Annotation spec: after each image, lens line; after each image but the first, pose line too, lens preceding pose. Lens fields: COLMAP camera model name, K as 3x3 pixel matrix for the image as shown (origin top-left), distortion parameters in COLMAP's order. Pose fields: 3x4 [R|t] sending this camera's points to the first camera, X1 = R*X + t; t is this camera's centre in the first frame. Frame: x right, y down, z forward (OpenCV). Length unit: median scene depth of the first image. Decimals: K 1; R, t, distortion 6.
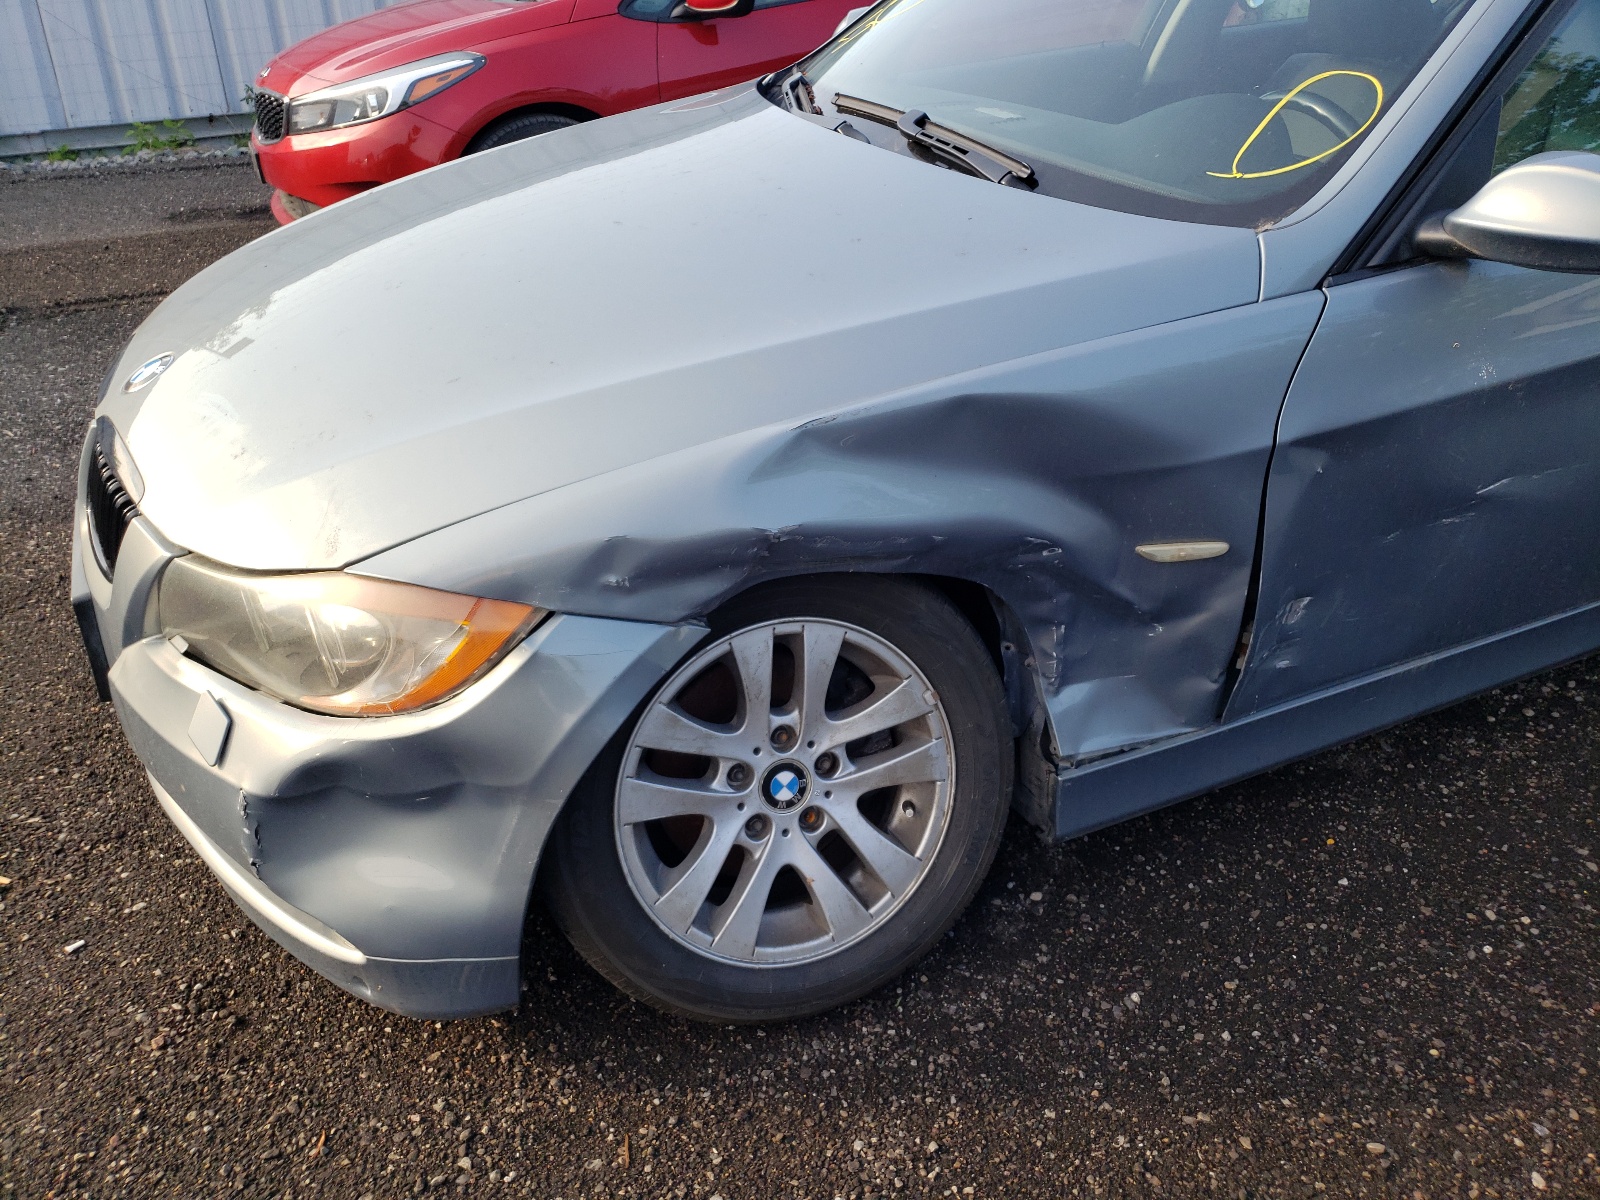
lens RADIAL K [[1234.9, 0, 800.0], [0, 1234.9, 575.5], [0, 0, 1]] dist [0.001168, -0.002435]
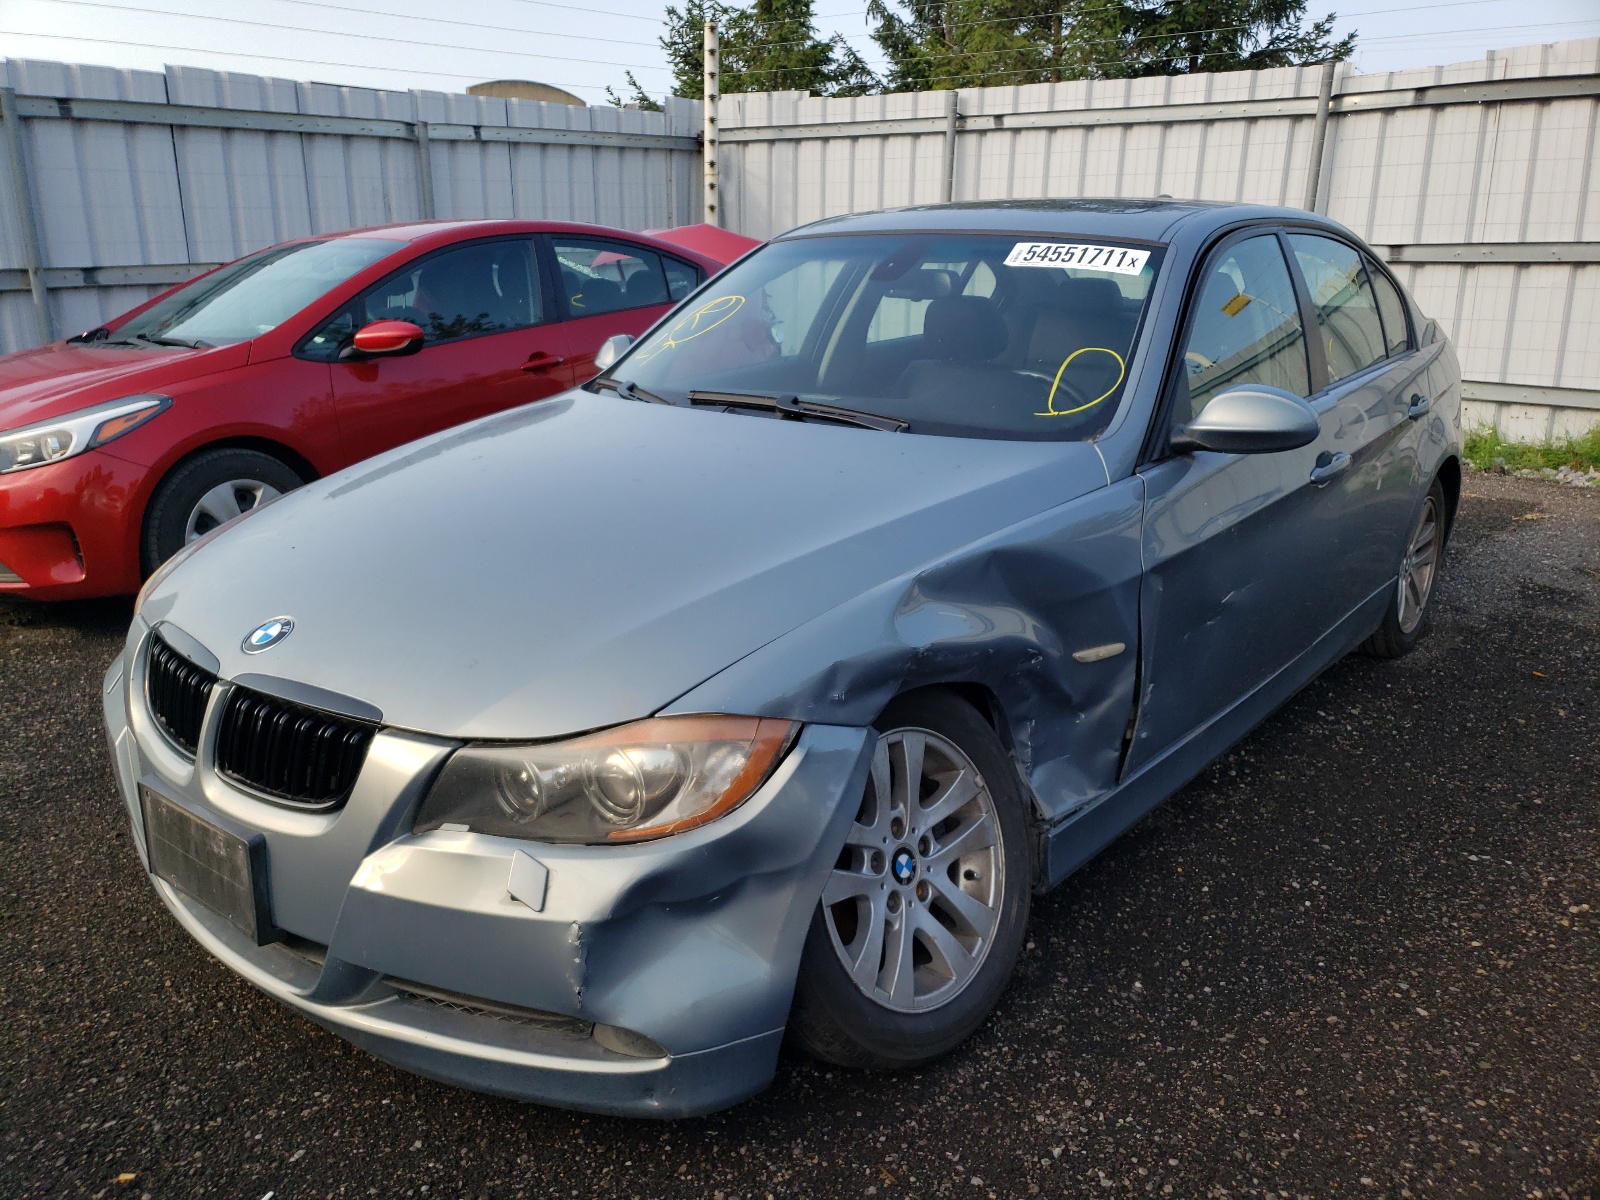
lens RADIAL K [[1206.6, 0, 800.0], [0, 1206.6, 600.0], [0, 0, 1]] dist [-0.024377, 0.001255]
pose [[0.908491, -0.111660, 0.402710, -0.578533], [0.201876, 0.961010, -0.188960, 0.118260], [-0.365909, 0.252966, 0.895611, -0.153404]]
